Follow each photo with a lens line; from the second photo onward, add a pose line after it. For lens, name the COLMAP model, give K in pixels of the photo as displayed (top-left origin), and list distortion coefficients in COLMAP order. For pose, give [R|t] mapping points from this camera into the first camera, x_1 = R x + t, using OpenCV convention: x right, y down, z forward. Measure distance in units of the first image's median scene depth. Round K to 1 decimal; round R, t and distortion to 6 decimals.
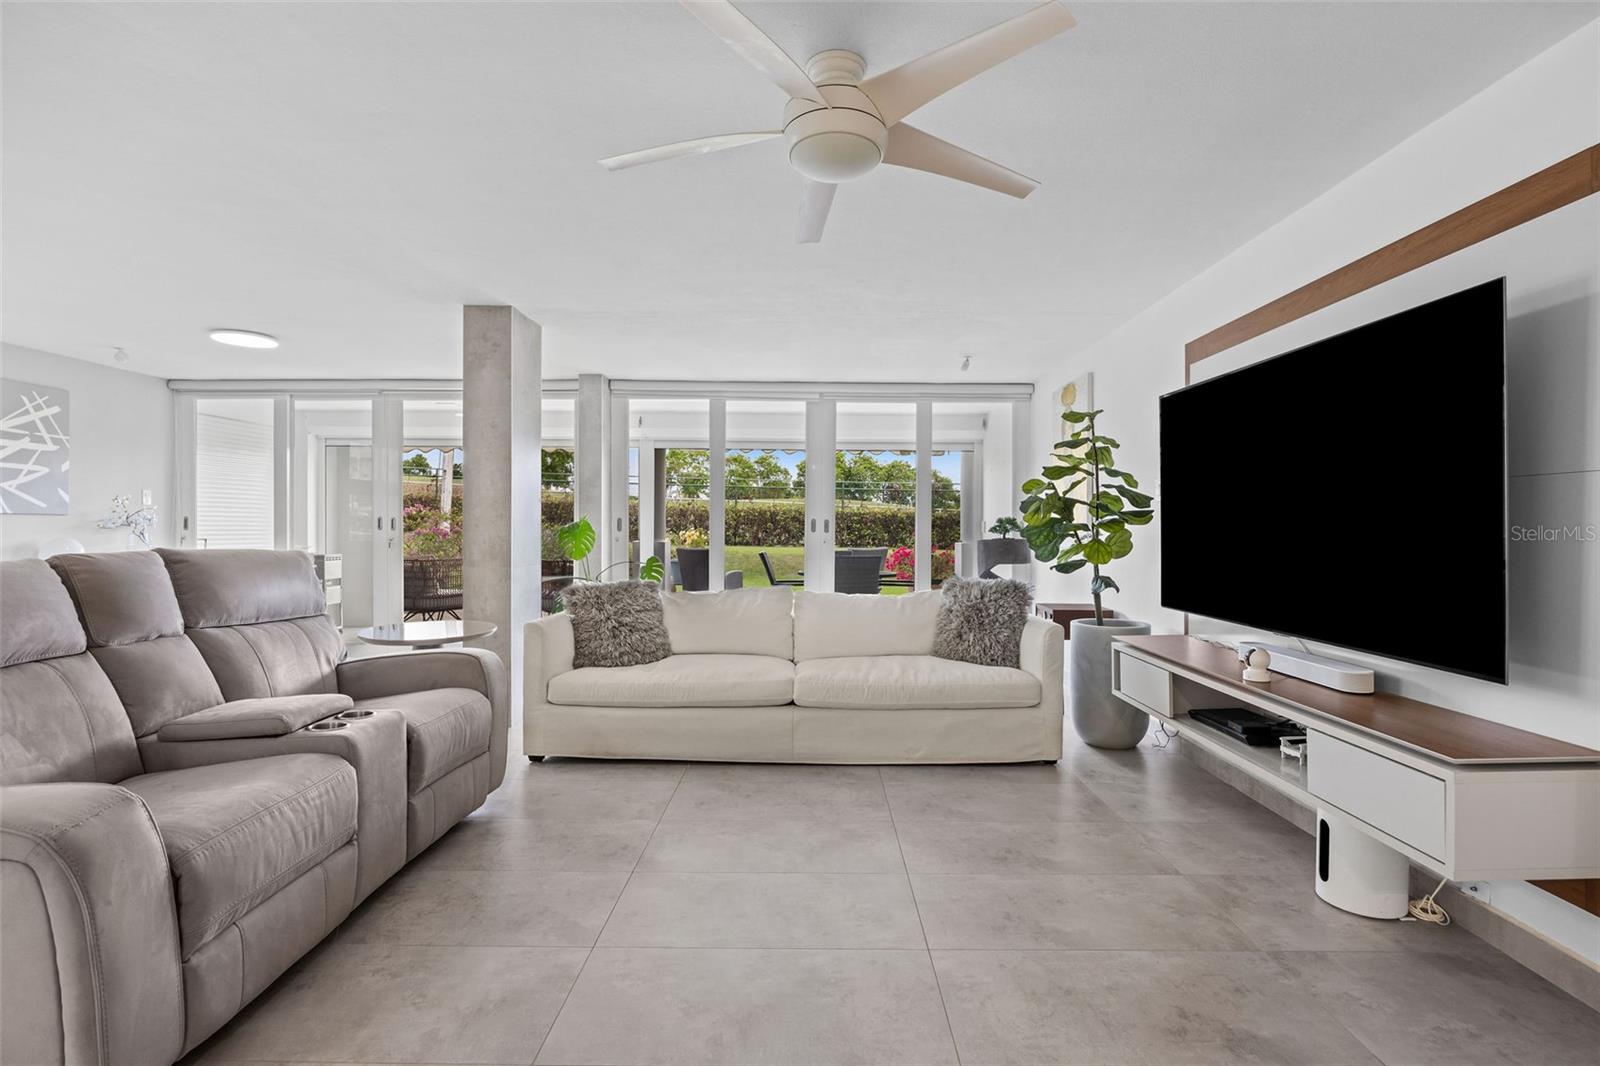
lens RADIAL K [[756.8, 0, 801.9], [0, 756.8, 529.8], [0, 0, 1]] dist [-0.003645, -0.000239]
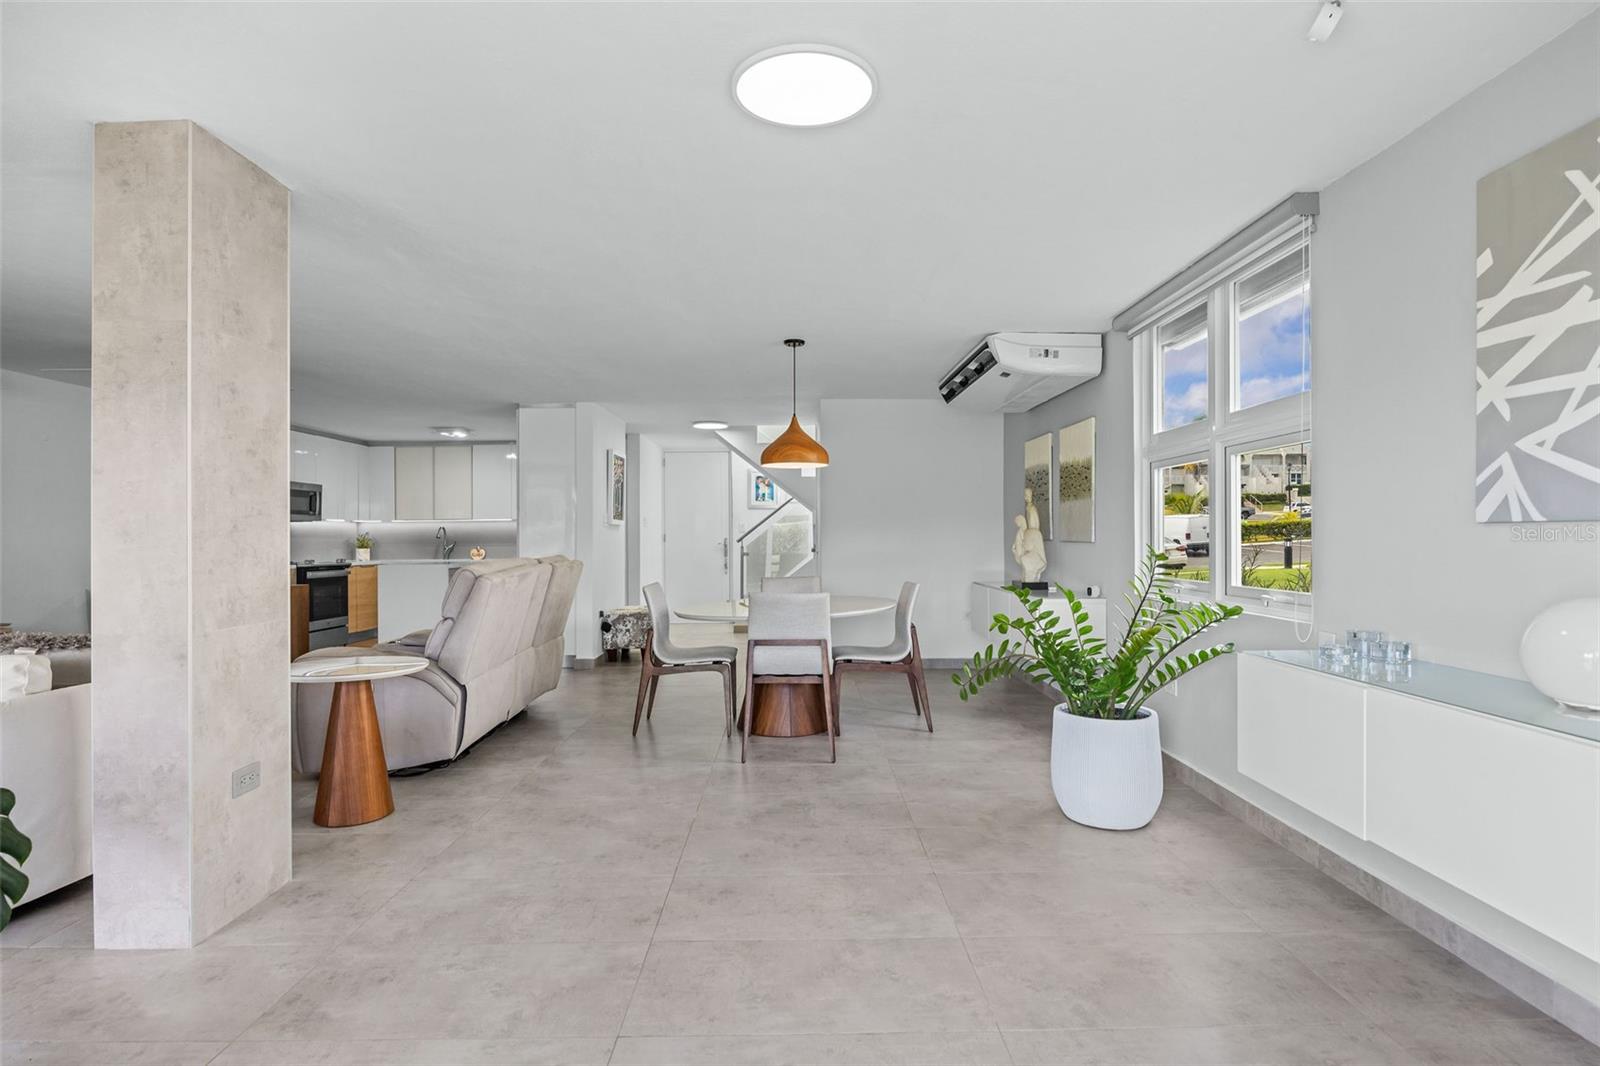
lens RADIAL K [[822.9, 0, 800.0], [0, 822.9, 533.0], [0, 0, 1]] dist [-0.009927, -0.000035]
pose [[-0.999923, -0.000270, -0.012367, -0.929159], [-0.000248, 0.999998, -0.001777, -0.020354], [0.012368, -0.001774, -0.999922, 1.848986]]
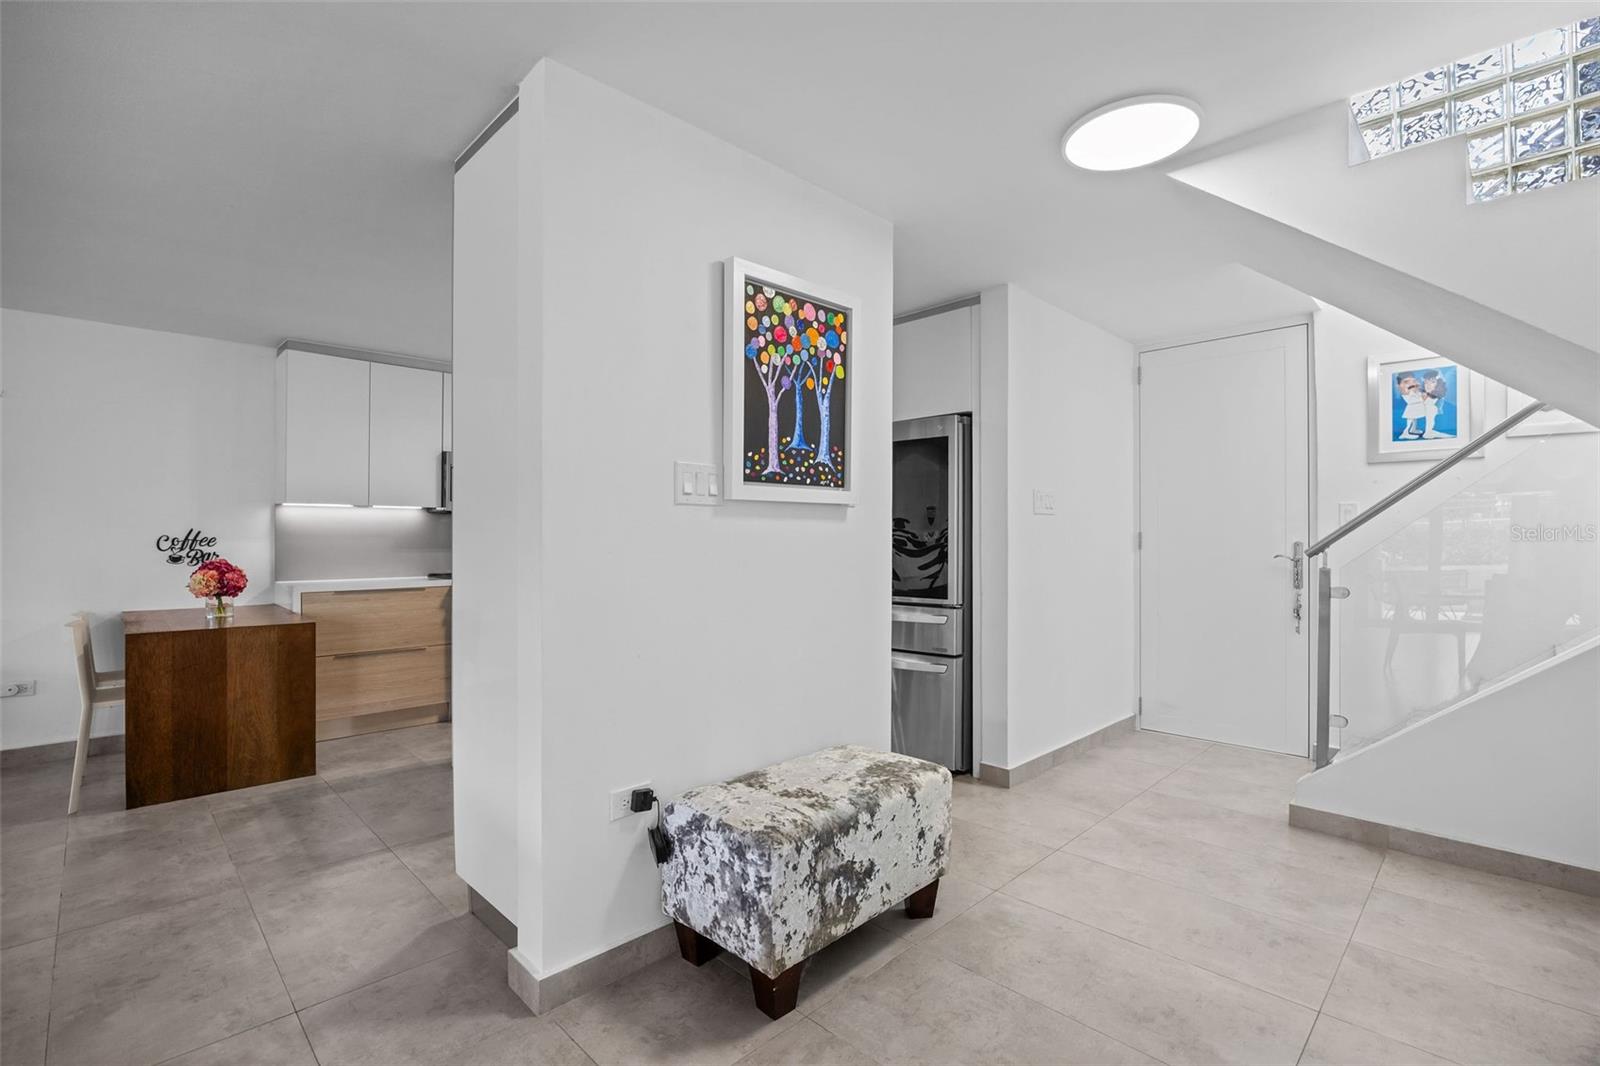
lens RADIAL K [[723.7, 0, 801.0], [0, 723.7, 535.2], [0, 0, 1]] dist [-0.016625, -0.000081]
pose [[-0.707642, -0.001935, 0.706569, -0.920555], [-0.000978, 0.999998, 0.001759, -0.019028], [-0.706571, 0.000554, -0.707642, 0.151833]]
